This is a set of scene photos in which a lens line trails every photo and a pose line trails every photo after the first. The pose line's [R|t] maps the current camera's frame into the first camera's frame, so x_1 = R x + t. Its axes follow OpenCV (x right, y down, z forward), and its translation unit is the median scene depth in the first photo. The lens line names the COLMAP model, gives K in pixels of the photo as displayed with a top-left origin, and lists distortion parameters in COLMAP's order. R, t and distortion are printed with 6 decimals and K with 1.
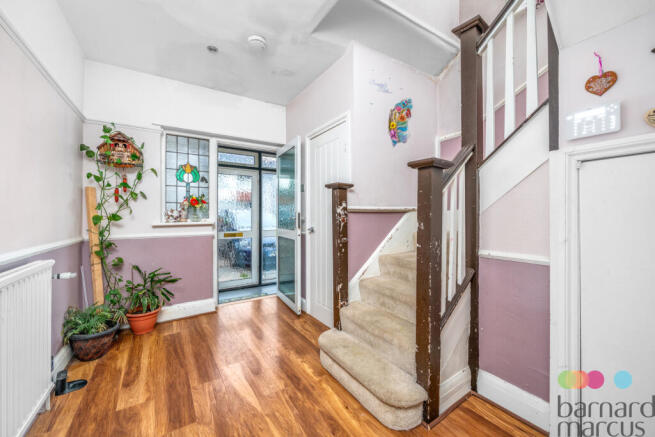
lens RADIAL K [[256.3, 0, 330.0], [0, 256.3, 216.8], [0, 0, 1]] dist [-0.000993, -0.000196]
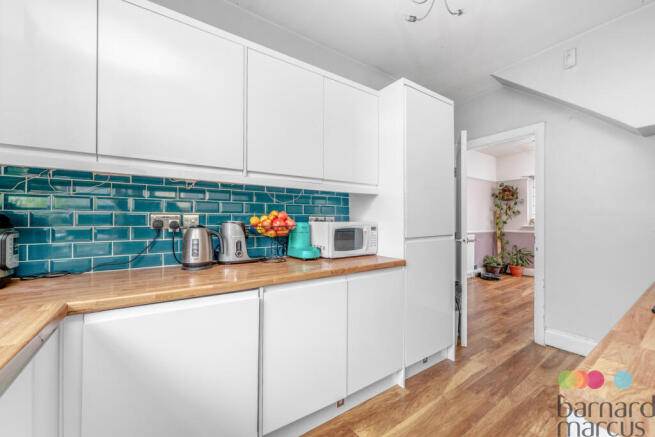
lens RADIAL K [[256.3, 0, 329.7], [0, 256.3, 220.4], [0, 0, 1]] dist [-0.000993, -0.000196]
pose [[0.000455, 0.002911, -0.999996, 1.399164], [-0.006063, 0.999977, 0.002909, -0.012126], [0.999982, 0.006062, 0.000473, -0.553545]]
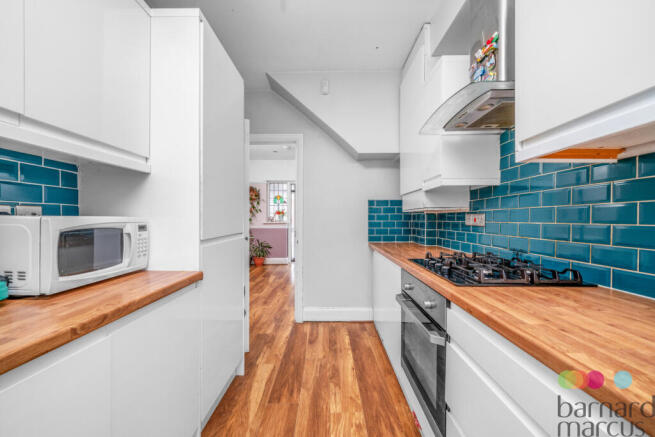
lens RADIAL K [[256.3, 0, 331.6], [0, 256.3, 220.5], [0, 0, 1]] dist [-0.000993, -0.000196]
pose [[0.808490, 0.011103, -0.588405, 1.281953], [-0.010378, 0.999936, 0.004609, -0.008427], [0.588418, 0.002381, 0.808553, -0.578275]]
